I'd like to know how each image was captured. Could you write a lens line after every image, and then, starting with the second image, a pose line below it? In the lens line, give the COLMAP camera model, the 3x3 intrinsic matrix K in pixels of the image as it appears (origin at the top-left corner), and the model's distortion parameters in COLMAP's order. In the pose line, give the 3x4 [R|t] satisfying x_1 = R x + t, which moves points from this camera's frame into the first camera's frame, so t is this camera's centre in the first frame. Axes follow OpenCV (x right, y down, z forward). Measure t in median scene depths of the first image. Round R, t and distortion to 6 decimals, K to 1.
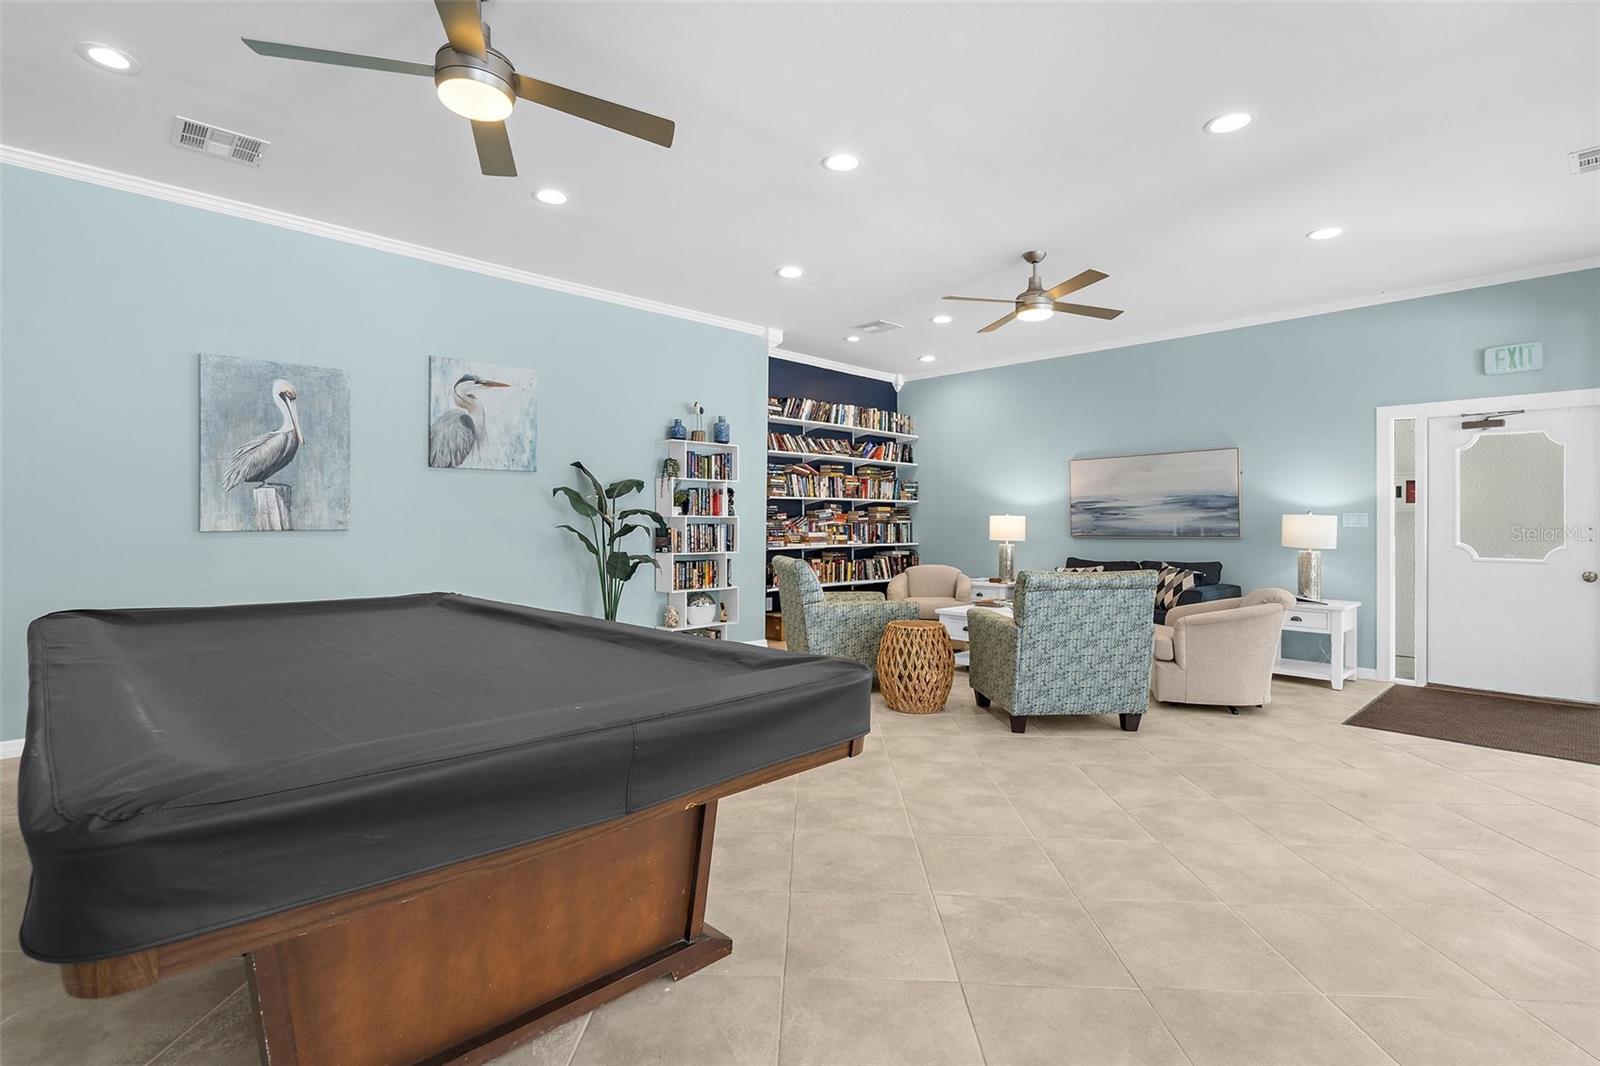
lens RADIAL K [[757.5, 0, 771.7], [0, 757.5, 522.3], [0, 0, 1]] dist [-0.000782, 0.000117]
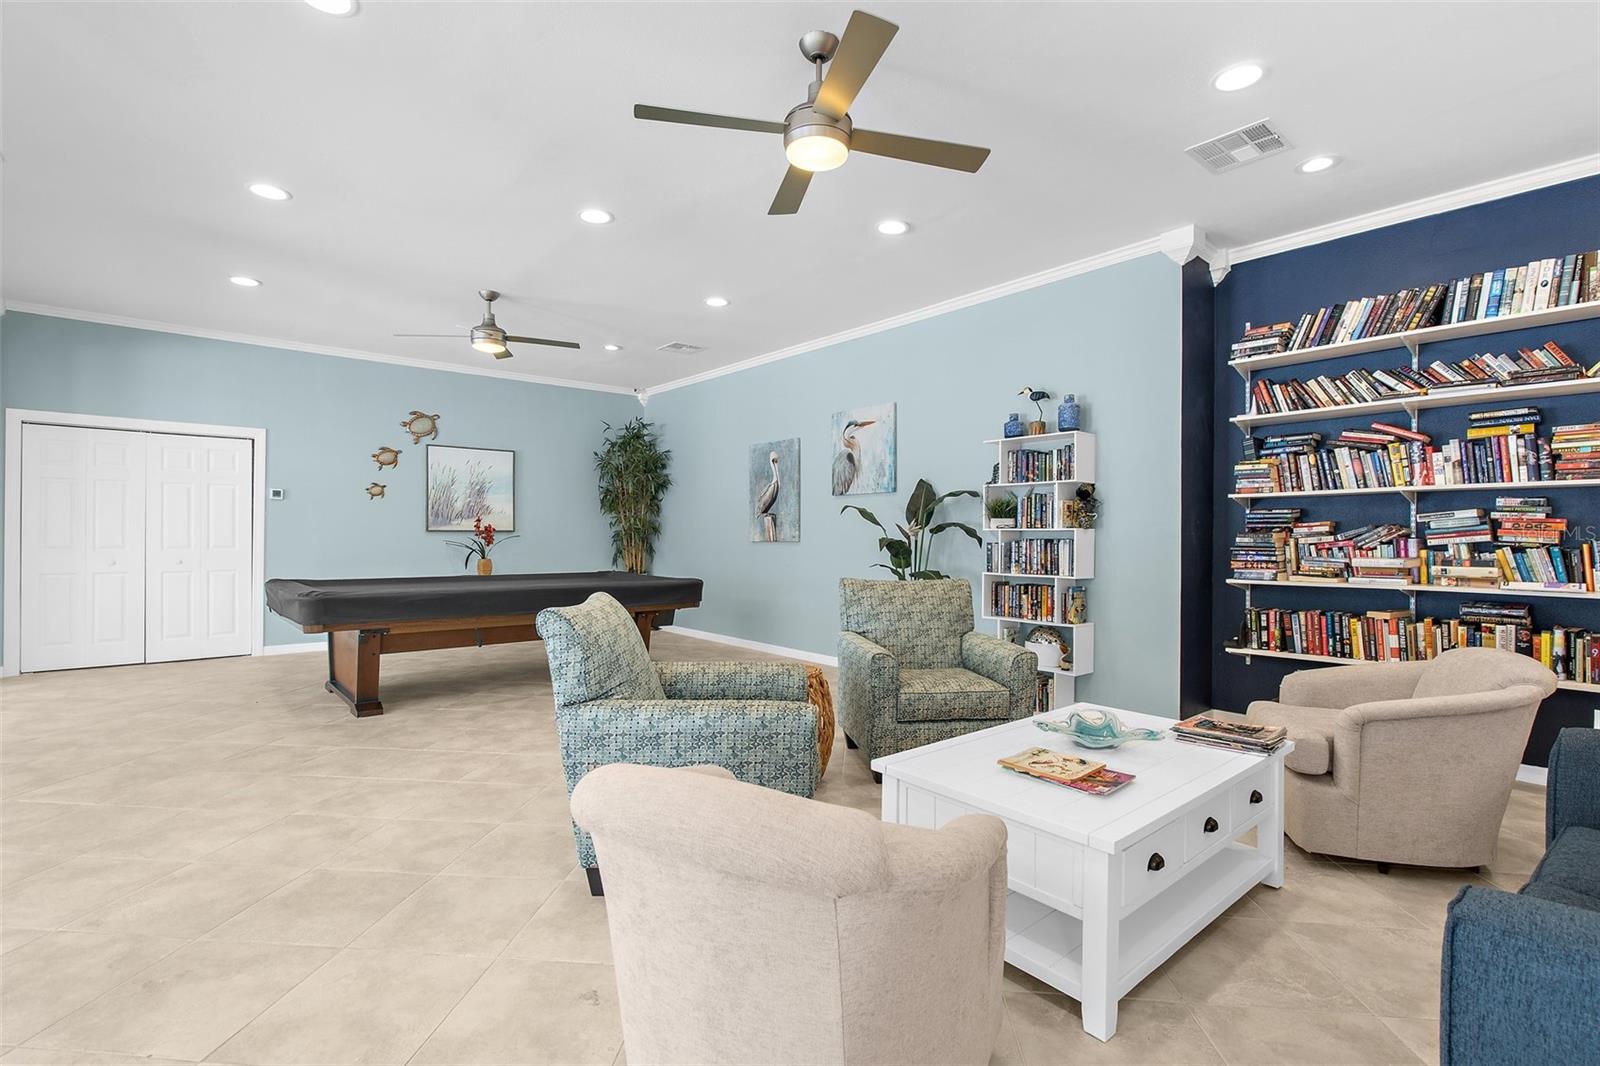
lens RADIAL K [[737.6, 0, 800.0], [0, 737.6, 533.0], [0, 0, 1]] dist [-0.000844, -0.000115]
pose [[-0.044720, -0.009981, -0.998950, 0.577314], [-0.007295, 0.999927, -0.009664, 0.004624], [0.998973, 0.006855, -0.044790, 0.660737]]
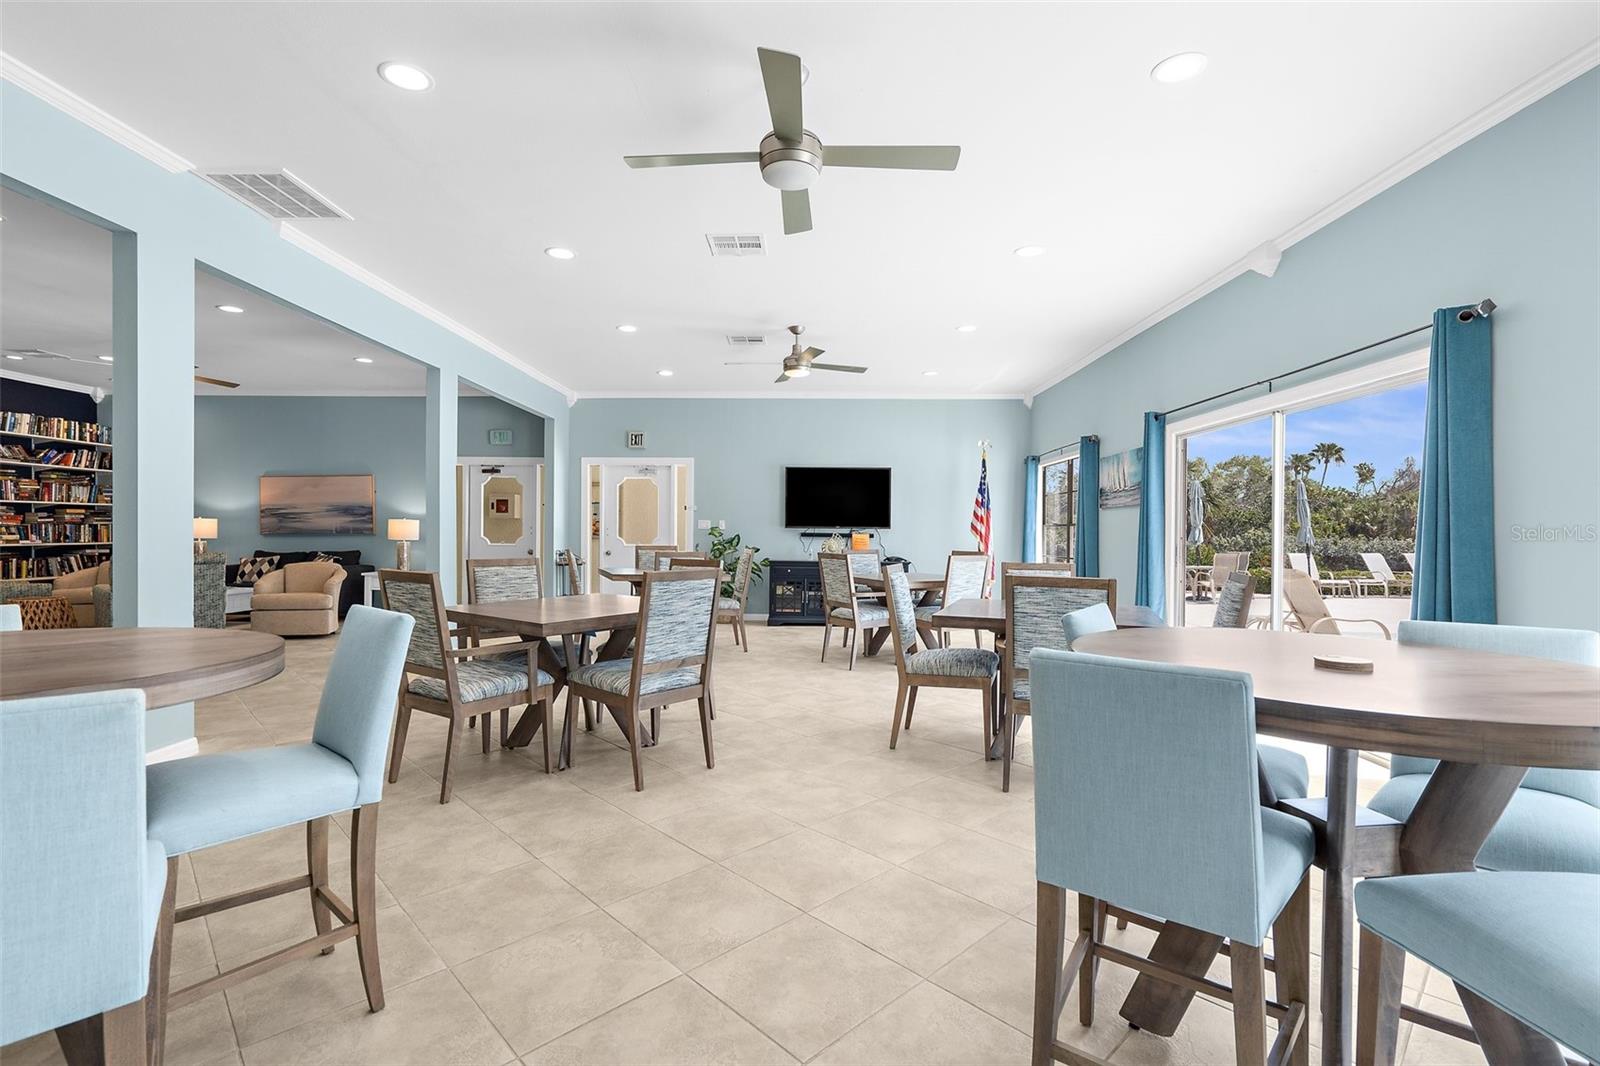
lens RADIAL K [[737.6, 0, 800.0], [0, 737.6, 533.0], [0, 0, 1]] dist [-0.000844, -0.000115]
pose [[0.688123, -0.004912, 0.725577, 0.110735], [-0.002470, 0.999955, 0.009112, 0.001954], [-0.725590, -0.008063, 0.688081, -0.555862]]
